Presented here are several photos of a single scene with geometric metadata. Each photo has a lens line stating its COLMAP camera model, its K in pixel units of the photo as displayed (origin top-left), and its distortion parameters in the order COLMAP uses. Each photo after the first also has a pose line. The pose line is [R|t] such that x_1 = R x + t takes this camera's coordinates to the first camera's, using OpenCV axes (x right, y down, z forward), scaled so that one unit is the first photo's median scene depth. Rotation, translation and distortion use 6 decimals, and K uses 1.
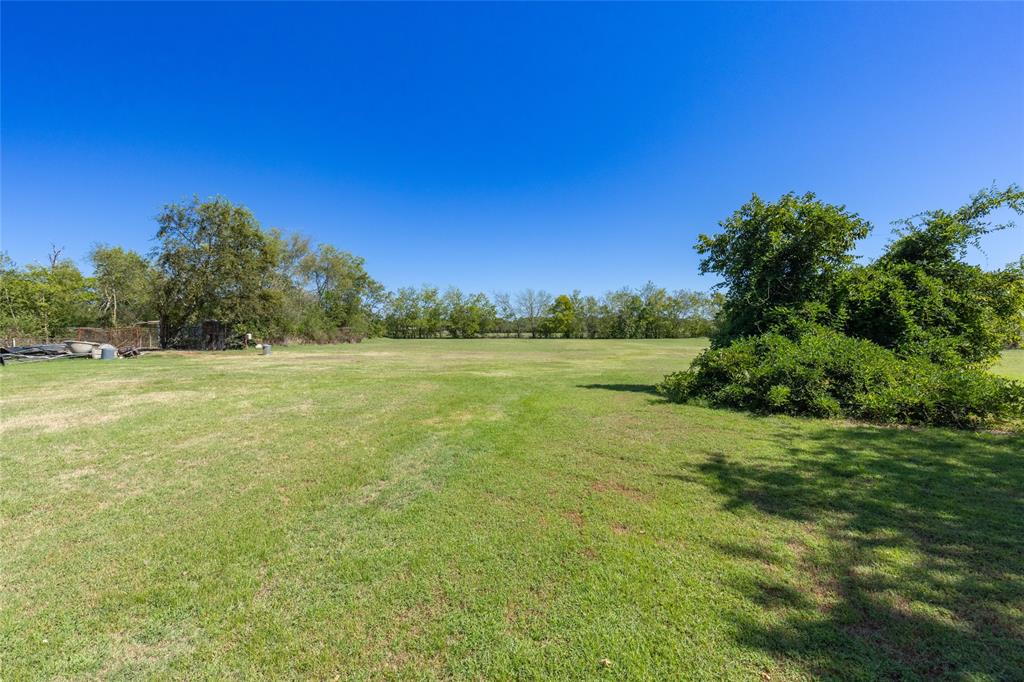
lens RADIAL K [[456.9, 0, 510.5], [0, 456.9, 342.7], [0, 0, 1]] dist [0.001875, -0.000044]
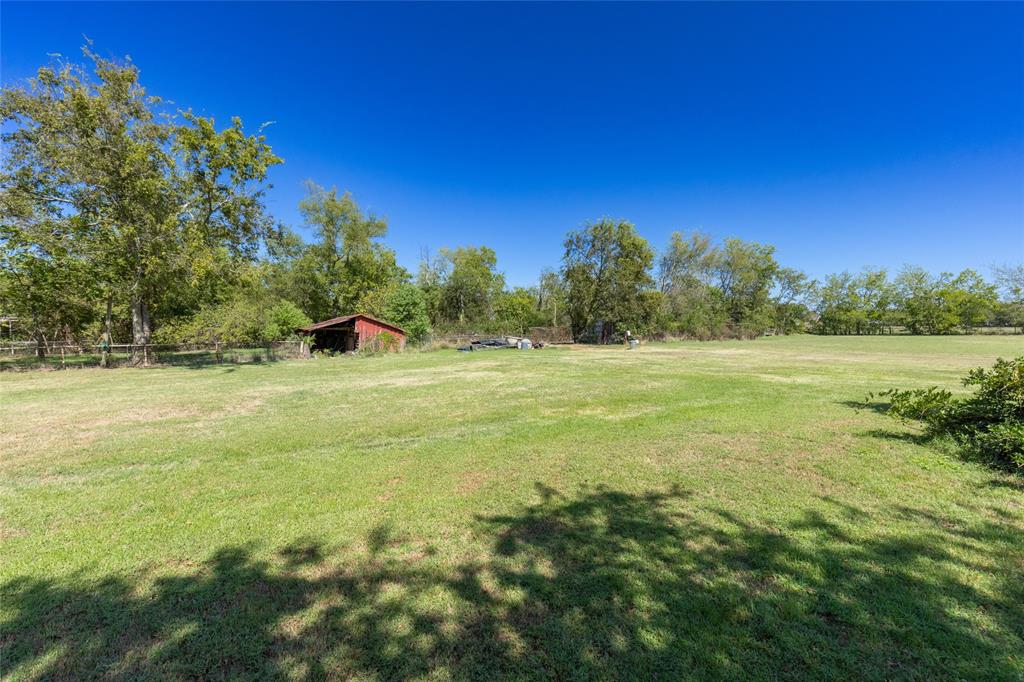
lens RADIAL K [[456.9, 0, 510.5], [0, 456.9, 342.7], [0, 0, 1]] dist [0.001875, -0.000044]
pose [[0.612361, 0.013950, -0.790455, 0.094351], [-0.007745, 0.999902, 0.011647, -0.000503], [0.790540, -0.001010, 0.612410, 0.036501]]
